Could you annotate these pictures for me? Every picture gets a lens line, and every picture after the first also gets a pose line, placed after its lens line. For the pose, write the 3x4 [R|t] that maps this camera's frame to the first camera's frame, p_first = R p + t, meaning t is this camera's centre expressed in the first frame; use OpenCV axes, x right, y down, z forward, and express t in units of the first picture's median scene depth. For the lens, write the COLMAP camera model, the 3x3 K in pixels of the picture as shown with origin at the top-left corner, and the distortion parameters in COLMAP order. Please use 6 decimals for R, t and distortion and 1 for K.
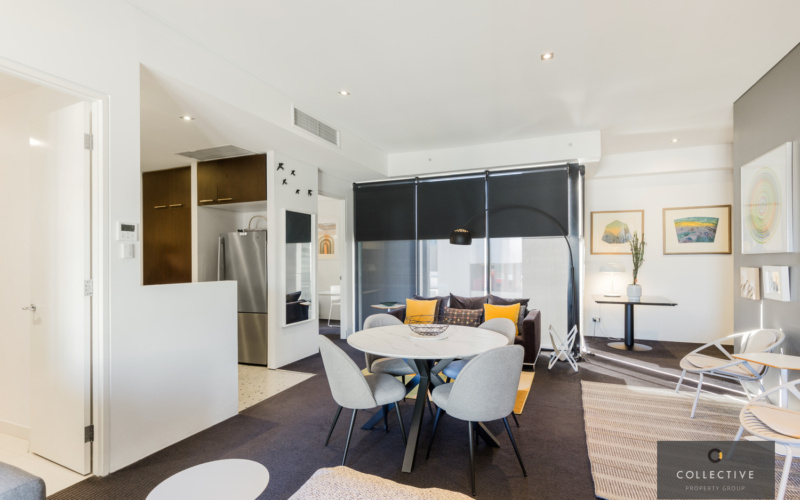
lens RADIAL K [[390.2, 0, 401.5], [0, 390.2, 260.5], [0, 0, 1]] dist [0.000001, 0.000549]
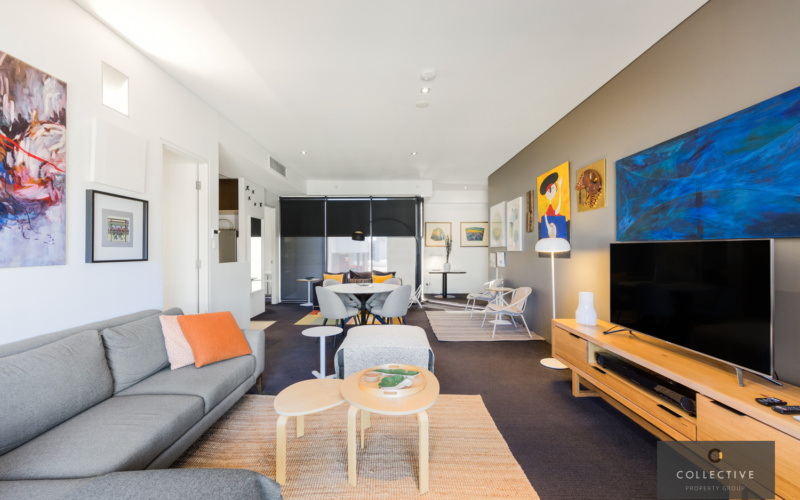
lens RADIAL K [[324.2, 0, 400.5], [0, 324.2, 252.1], [0, 0, 1]] dist [-0.000104, 0.000024]
pose [[0.918028, -0.002446, 0.396507, -0.222931], [0.000834, 0.999991, 0.004238, 0.002987], [-0.396514, -0.003560, 0.918022, -0.334430]]
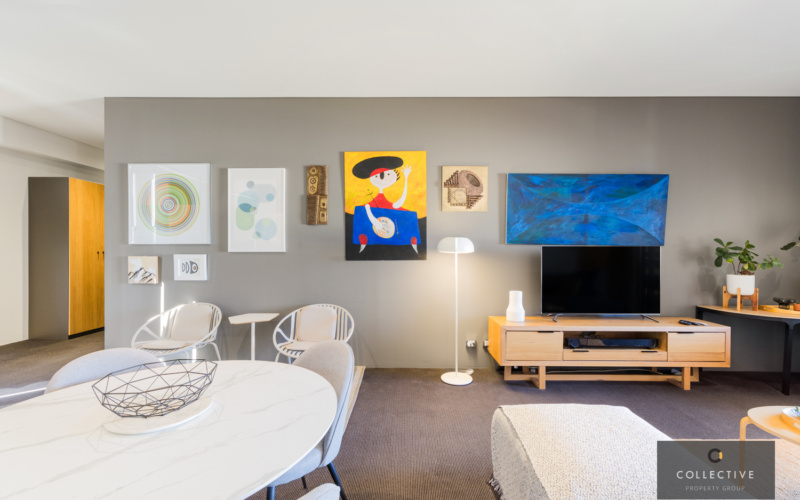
lens RADIAL K [[324.2, 0, 400.5], [0, 324.2, 252.1], [0, 0, 1]] dist [-0.000104, 0.000024]
pose [[-0.380382, -0.001905, 0.924828, -0.173715], [-0.000256, 0.999998, 0.001954, 0.003089], [-0.924829, 0.000506, -0.380382, 0.436257]]
